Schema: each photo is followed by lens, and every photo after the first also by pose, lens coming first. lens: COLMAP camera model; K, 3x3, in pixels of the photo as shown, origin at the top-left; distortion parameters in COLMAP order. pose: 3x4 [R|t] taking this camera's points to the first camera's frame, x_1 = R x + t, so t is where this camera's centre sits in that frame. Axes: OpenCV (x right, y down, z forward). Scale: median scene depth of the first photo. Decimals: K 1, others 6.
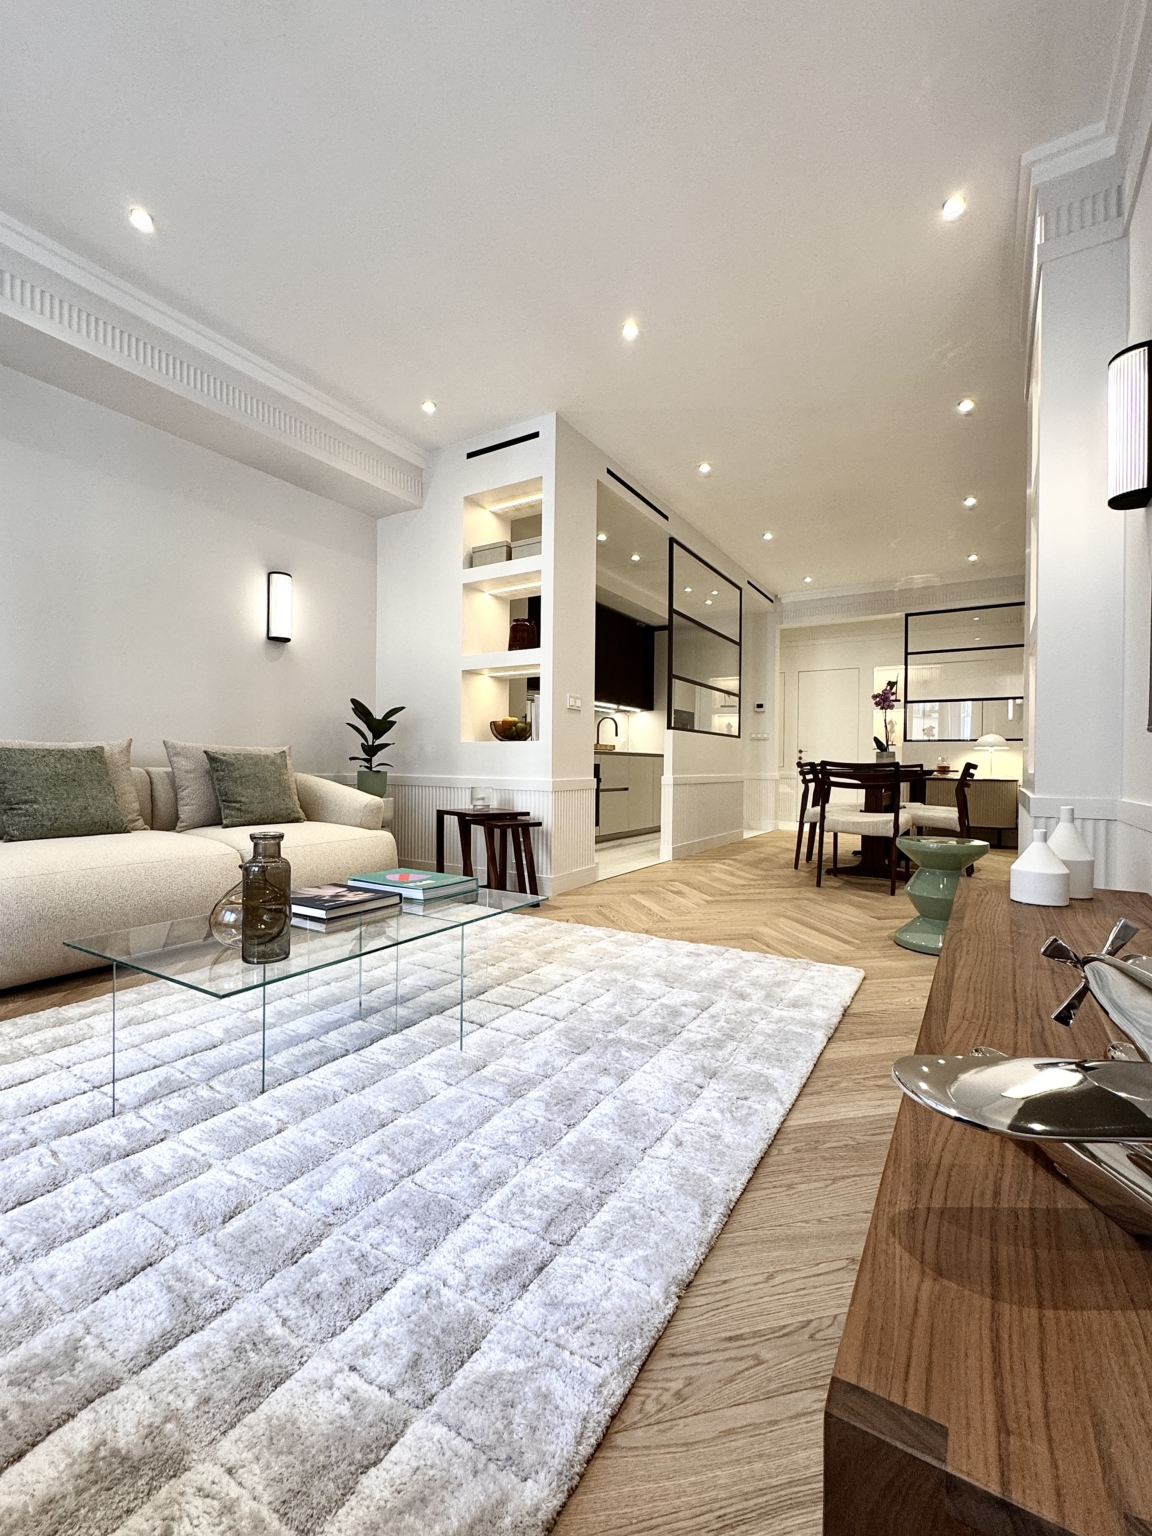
lens RADIAL K [[667.0, 0, 576.0], [0, 667.0, 768.0], [0, 0, 1]] dist [0.002107, 0.000182]
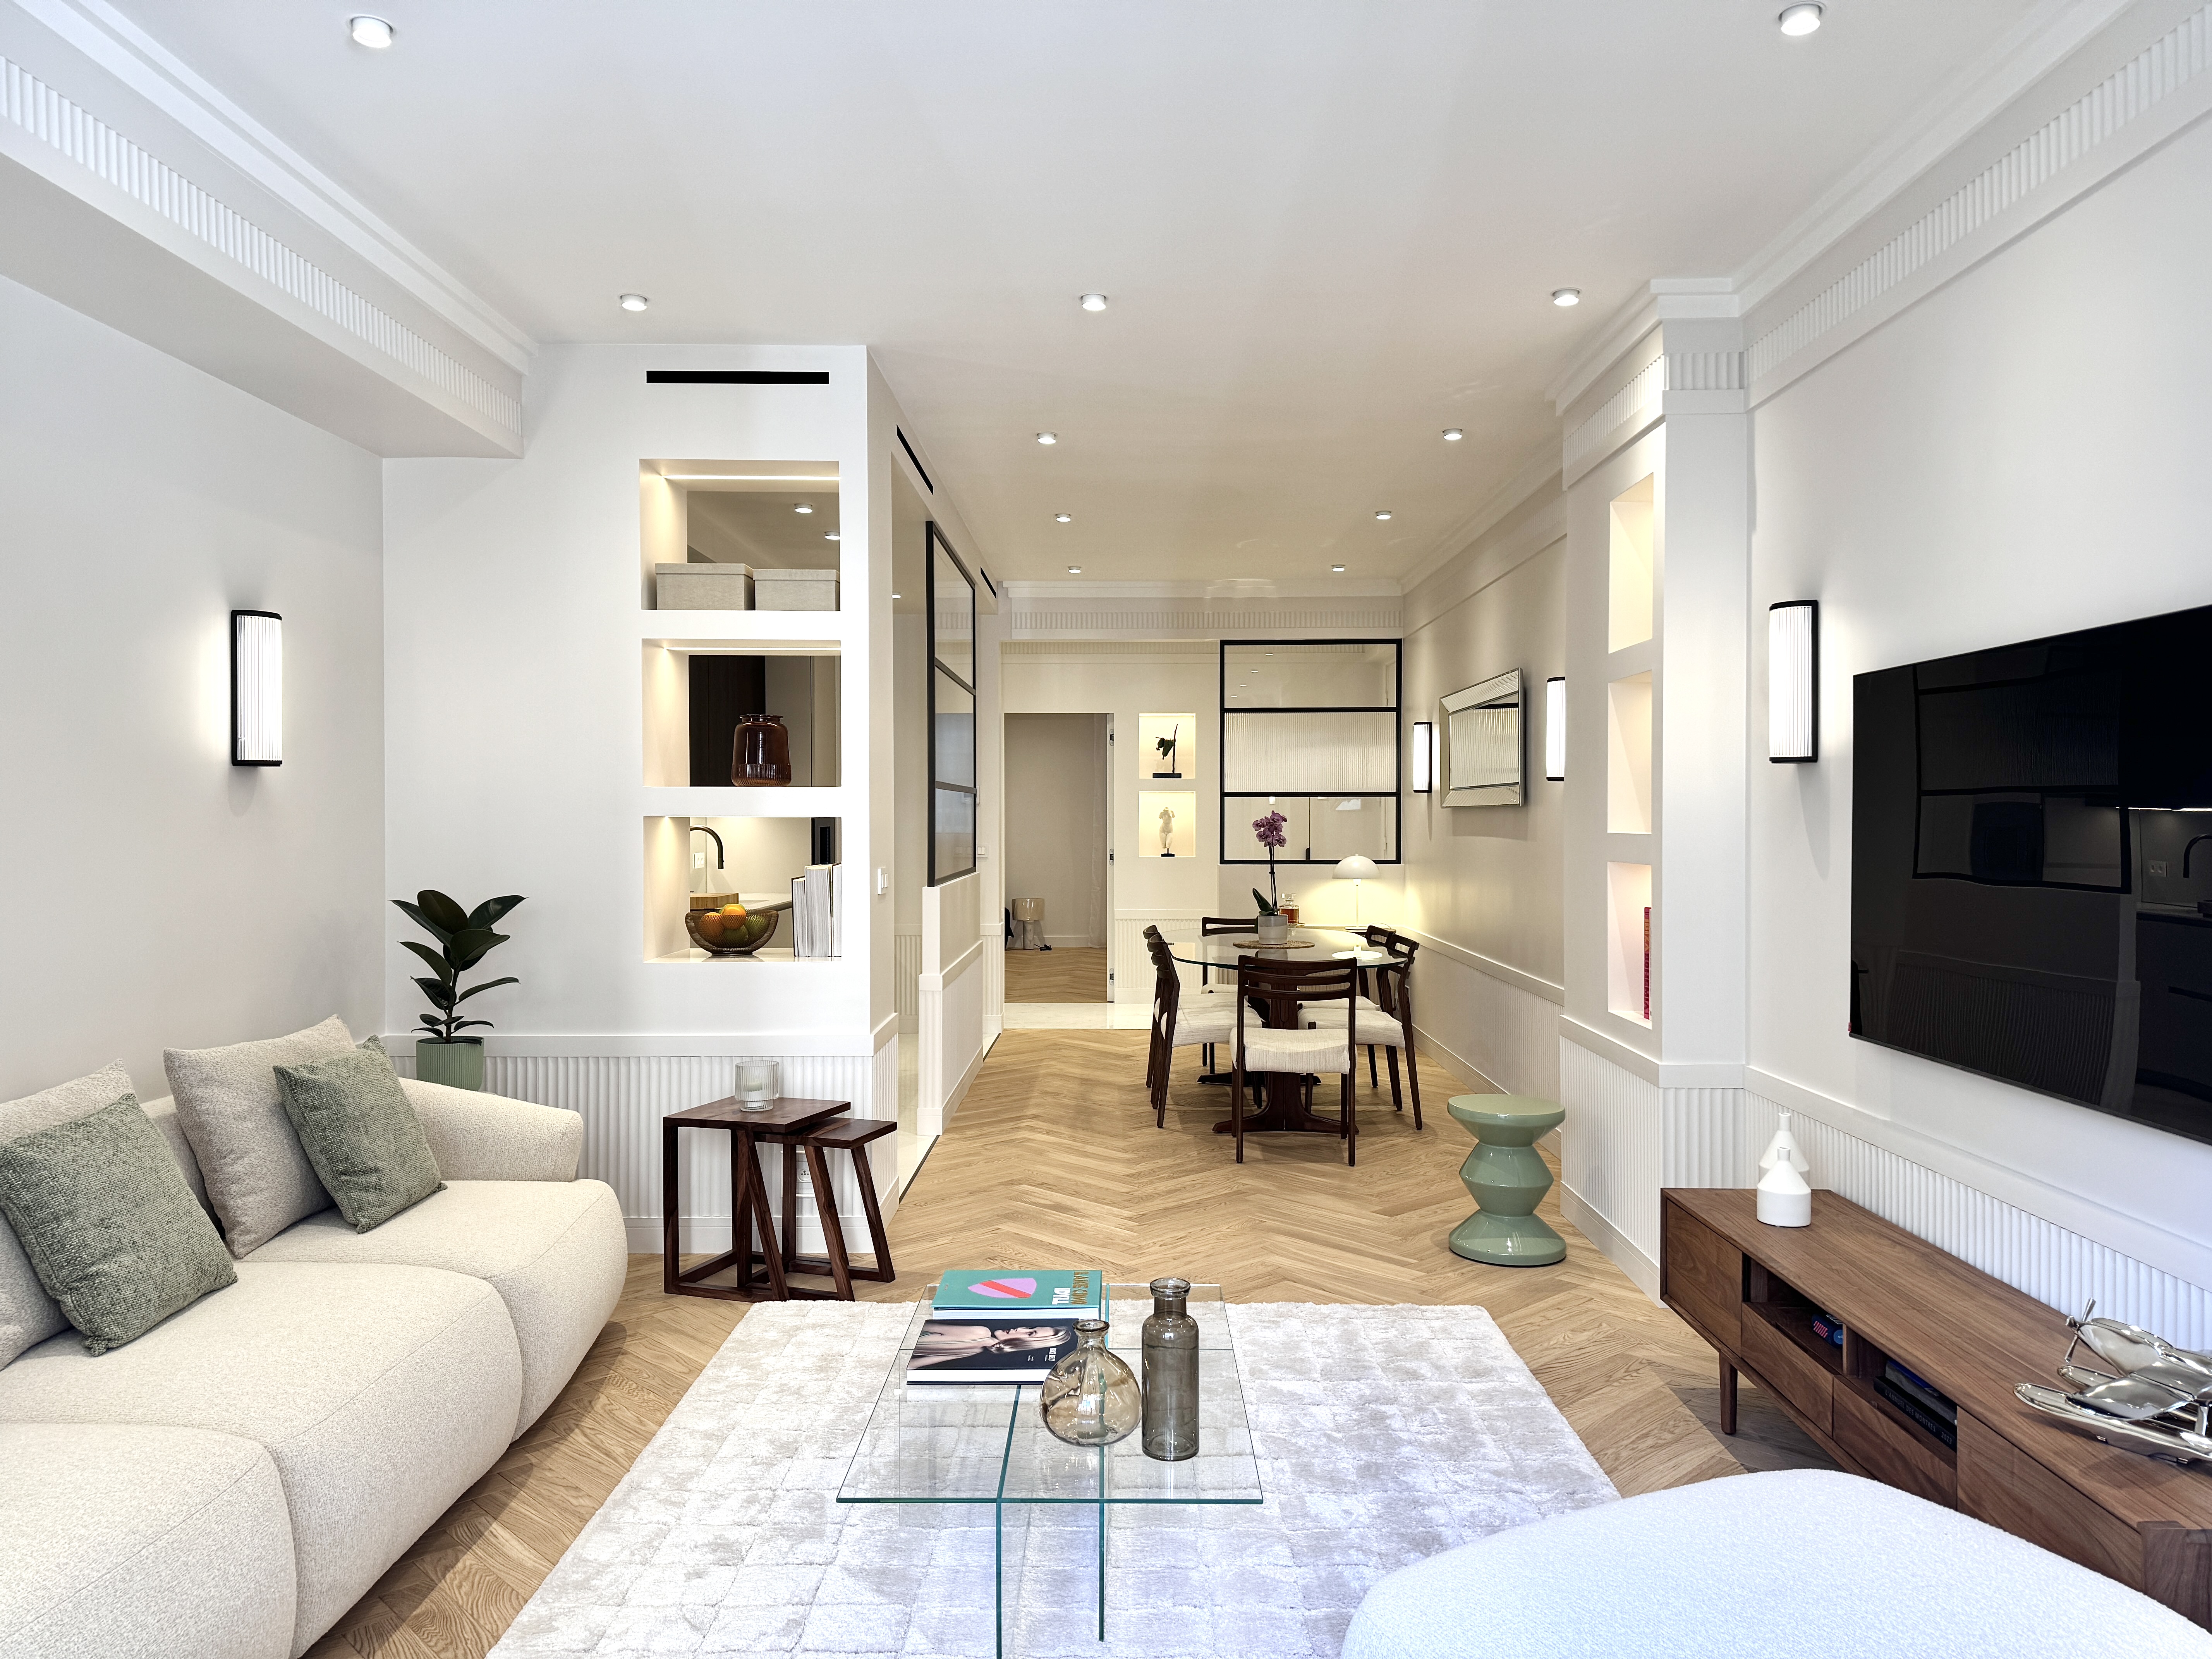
lens RADIAL K [[1567.5, 0, 1106.0], [0, 1567.5, 829.5], [0, 0, 1]] dist [0.082392, -0.079997]
pose [[0.854871, -0.017526, 0.518545, -0.589782], [0.011126, 0.999819, 0.015450, -0.184143], [-0.518721, -0.007438, 0.854911, -0.203258]]
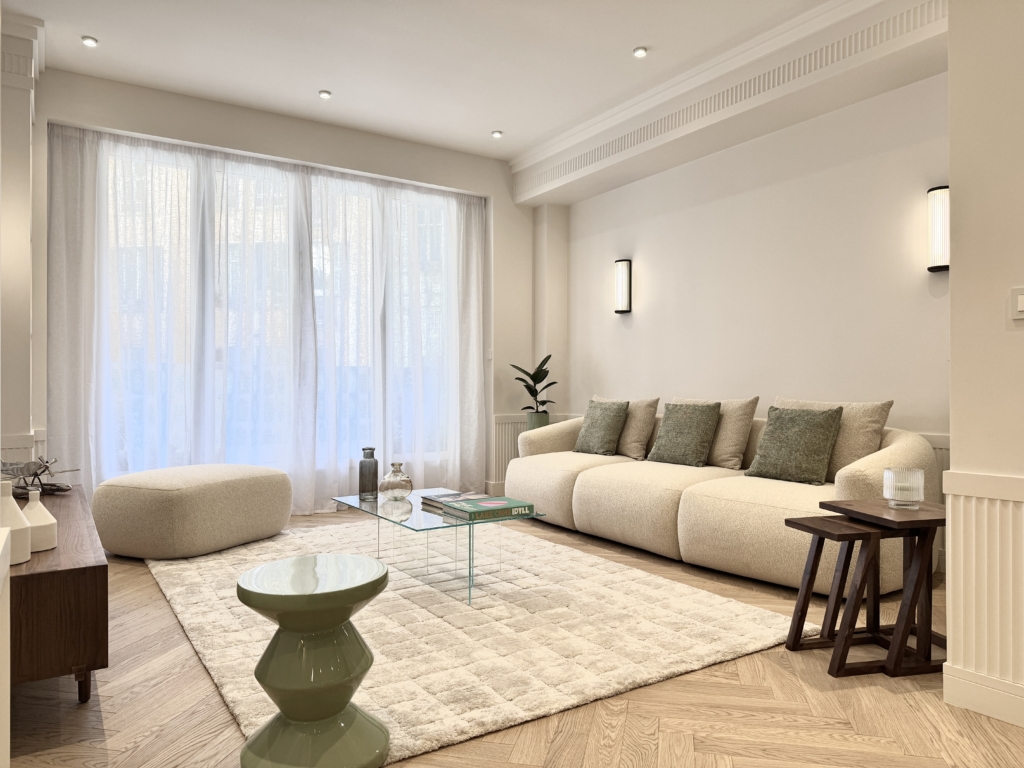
lens RADIAL K [[725.6, 0, 512.0], [0, 725.6, 384.0], [0, 0, 1]] dist [0.082392, -0.079997]
pose [[-0.432311, -0.014356, -0.901610, 0.687158], [-0.010454, 0.999886, -0.010908, -0.042852], [0.901664, 0.004710, -0.432412, 1.057926]]
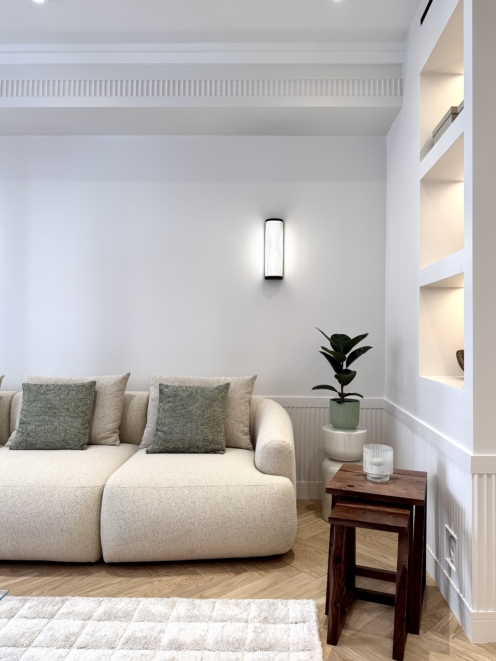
lens RADIAL K [[481.9, 0, 271.6], [0, 481.9, 326.1], [0, 0, 1]] dist [0.087714, -0.103529]
pose [[0.509126, -0.021129, -0.860432, 0.301166], [-0.002956, 0.999650, -0.026296, -0.102346], [0.860687, 0.015931, 0.508886, 0.670013]]
